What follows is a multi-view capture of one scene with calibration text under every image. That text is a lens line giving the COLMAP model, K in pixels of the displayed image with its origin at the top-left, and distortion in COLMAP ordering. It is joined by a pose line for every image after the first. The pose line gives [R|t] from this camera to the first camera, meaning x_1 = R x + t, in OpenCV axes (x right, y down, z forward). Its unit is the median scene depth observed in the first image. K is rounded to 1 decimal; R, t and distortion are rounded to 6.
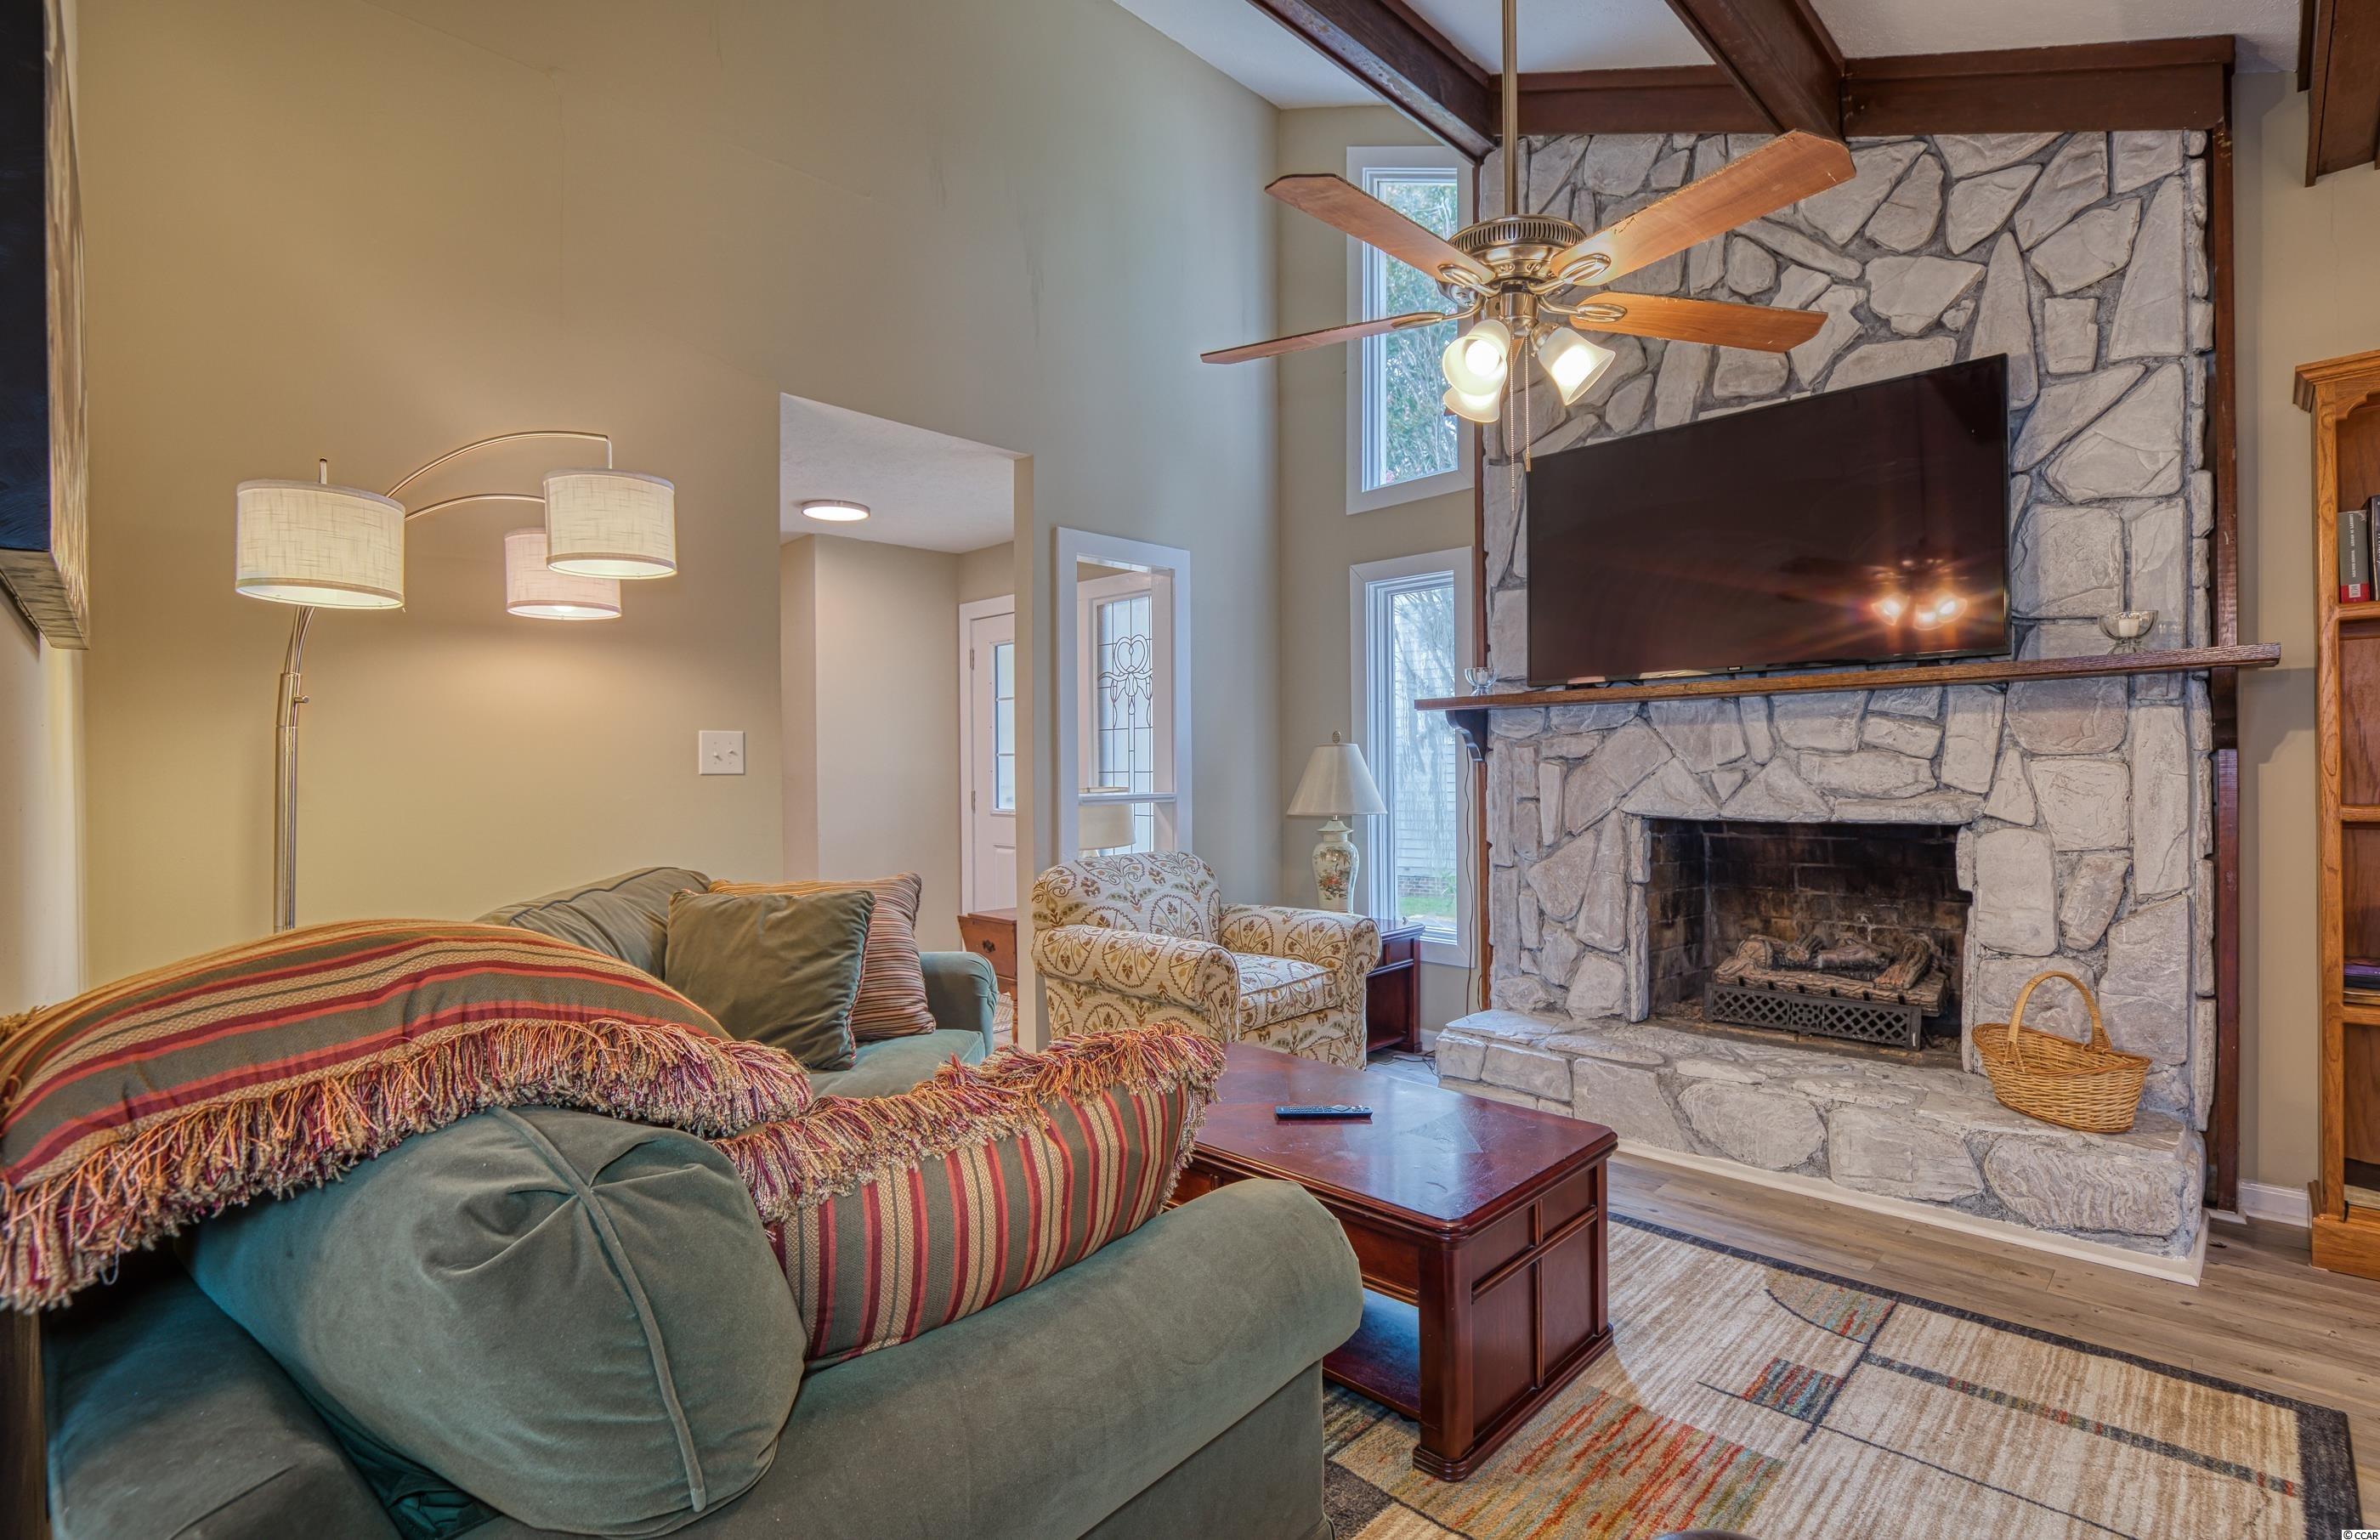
lens RADIAL K [[1083.2, 0, 1204.9], [0, 1083.2, 779.4], [0, 0, 1]] dist [-0.028672, 0.006516]
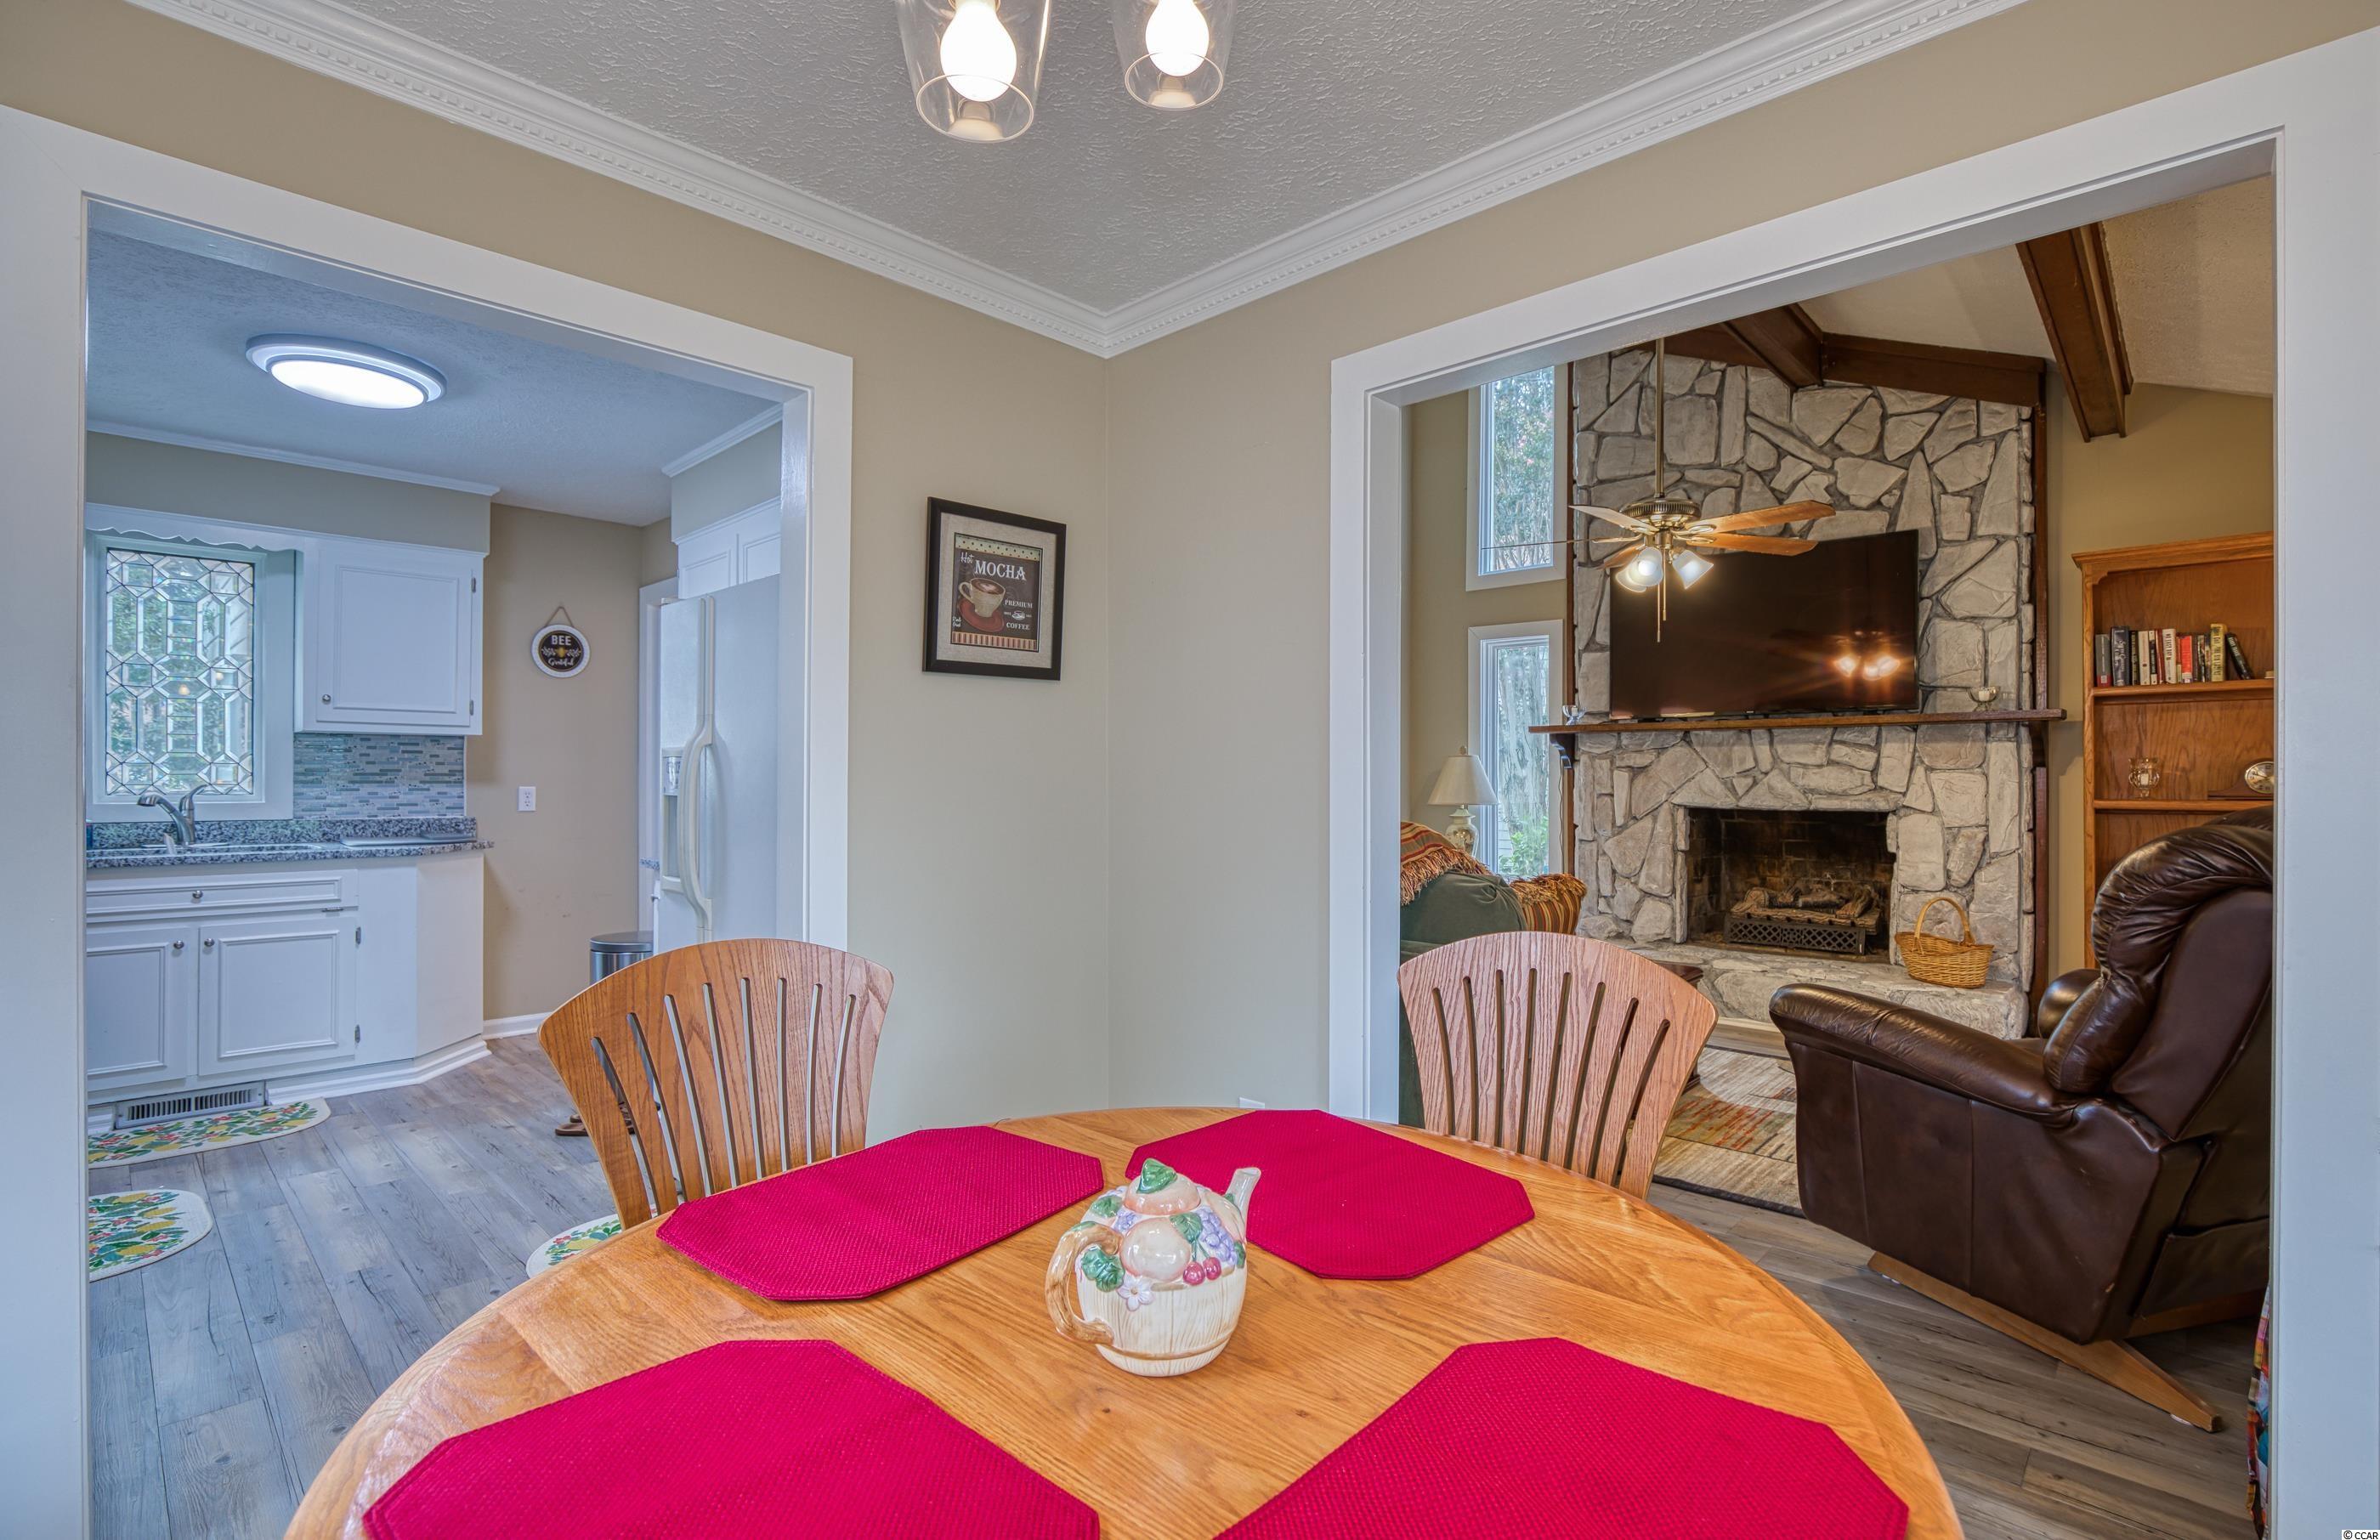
lens RADIAL K [[1085.4, 0, 1199.1], [0, 1085.4, 772.4], [0, 0, 1]] dist [-0.030614, 0.008431]
pose [[0.999542, 0.011177, 0.028114, -0.367564], [-0.010965, 0.999910, -0.007687, 0.006557], [-0.028197, 0.007376, 0.999575, -0.569551]]
